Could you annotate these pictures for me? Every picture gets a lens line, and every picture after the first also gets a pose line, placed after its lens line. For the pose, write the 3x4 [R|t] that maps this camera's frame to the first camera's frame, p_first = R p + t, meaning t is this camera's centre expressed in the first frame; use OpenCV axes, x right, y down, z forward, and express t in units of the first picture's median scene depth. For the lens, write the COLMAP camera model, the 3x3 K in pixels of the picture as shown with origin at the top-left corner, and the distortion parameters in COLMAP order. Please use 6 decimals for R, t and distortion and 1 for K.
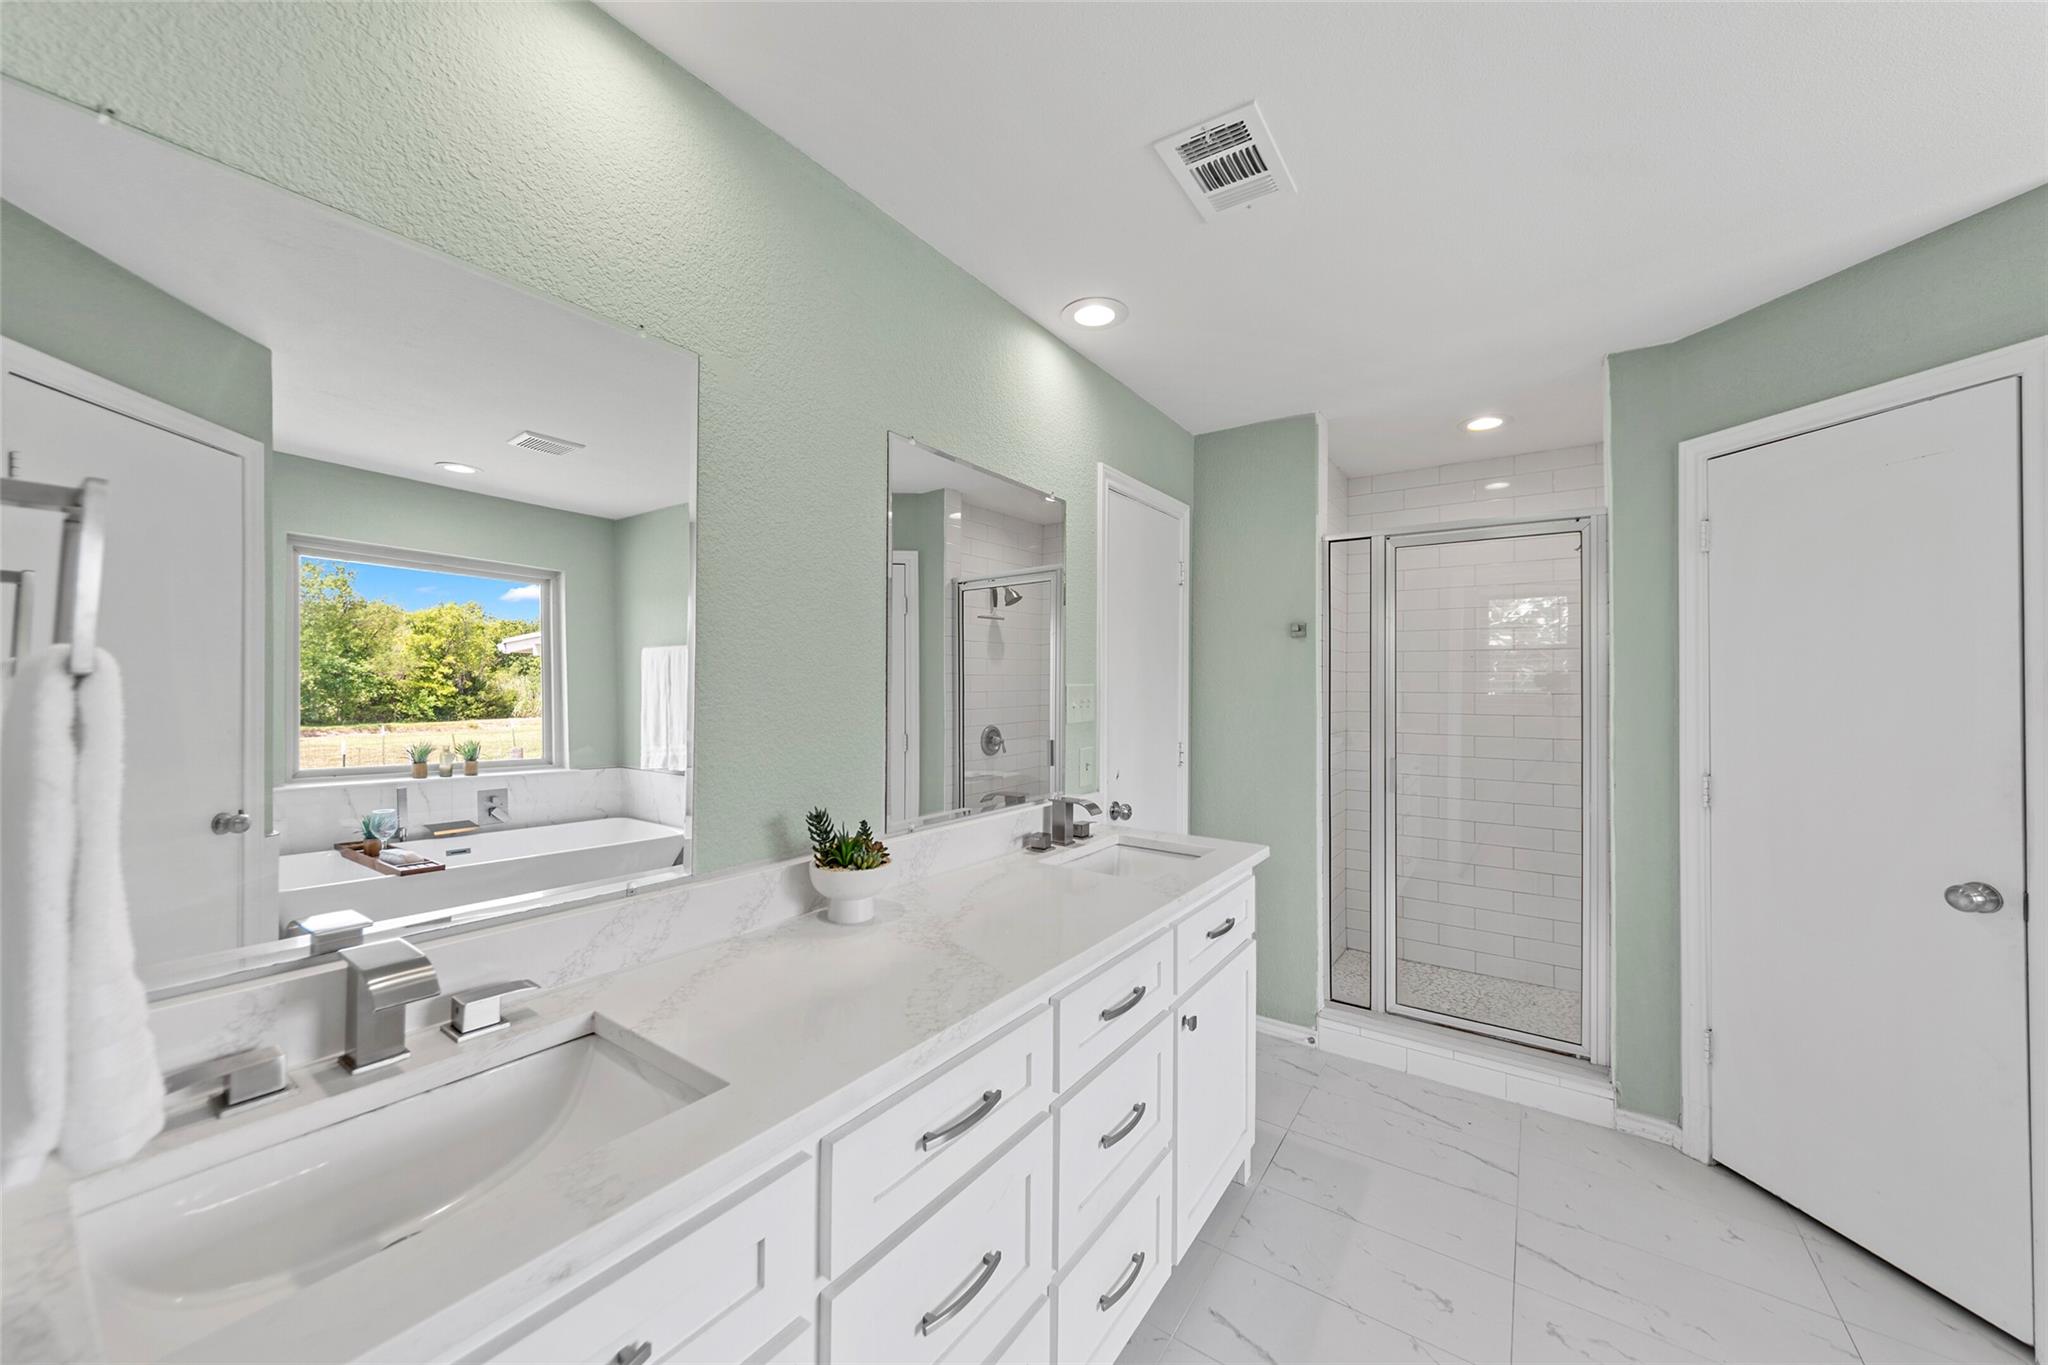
lens RADIAL K [[729.0, 0, 1026.1], [0, 729.0, 690.7], [0, 0, 1]] dist [-0.001599, -0.000095]
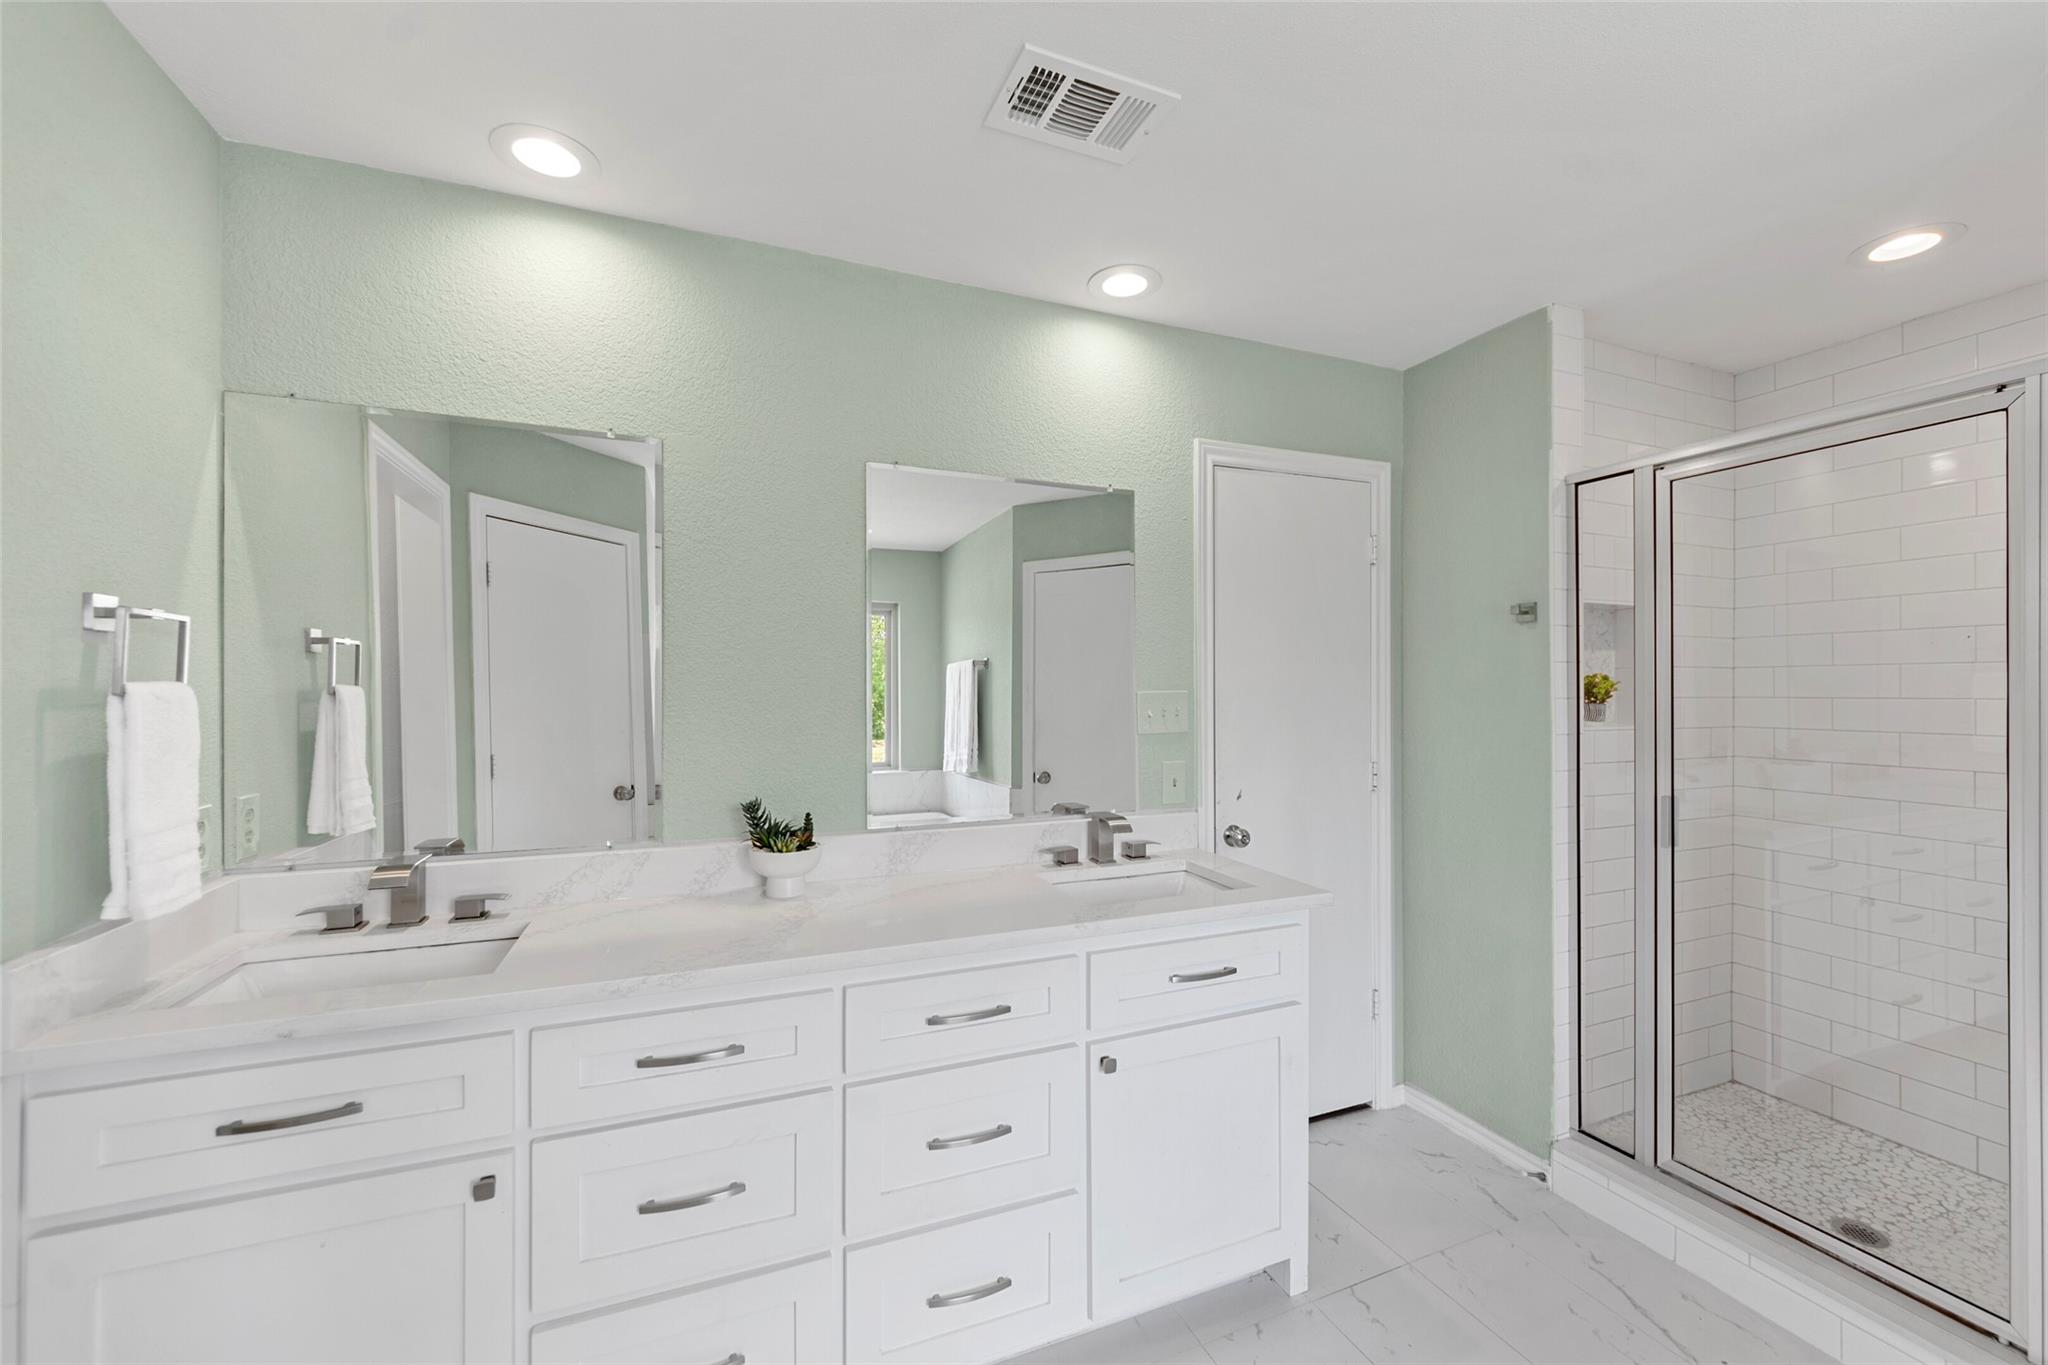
lens RADIAL K [[774.0, 0, 1035.9], [0, 774.0, 711.1], [0, 0, 1]] dist [-0.001102, 0.000831]
pose [[0.843931, -0.002500, -0.536446, 0.446257], [0.008066, 0.999935, 0.008029, 0.006680], [0.536391, -0.011103, 0.843897, 0.100087]]
